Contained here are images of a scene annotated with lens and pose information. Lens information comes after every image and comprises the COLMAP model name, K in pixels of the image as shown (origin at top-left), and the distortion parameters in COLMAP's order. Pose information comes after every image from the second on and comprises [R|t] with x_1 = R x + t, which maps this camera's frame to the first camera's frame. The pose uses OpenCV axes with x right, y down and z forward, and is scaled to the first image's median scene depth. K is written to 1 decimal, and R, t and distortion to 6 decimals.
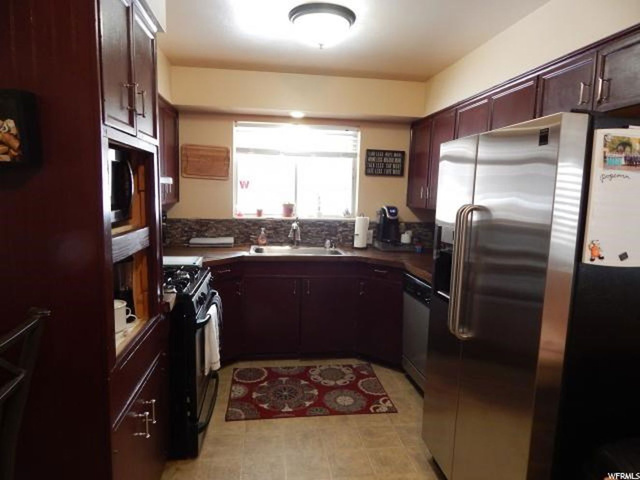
lens RADIAL K [[418.5, 0, 322.1], [0, 418.5, 245.2], [0, 0, 1]] dist [-0.004398, 0.003679]
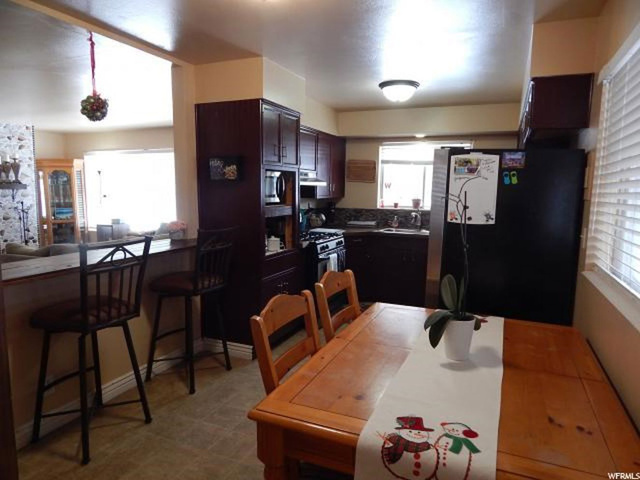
lens RADIAL K [[418.5, 0, 319.2], [0, 418.5, 239.3], [0, 0, 1]] dist [-0.004398, 0.003679]
pose [[0.847181, 0.052456, -0.528708, 0.405236], [-0.062300, 0.998057, -0.000805, 0.058259], [0.527639, 0.033620, 0.848803, -0.356467]]
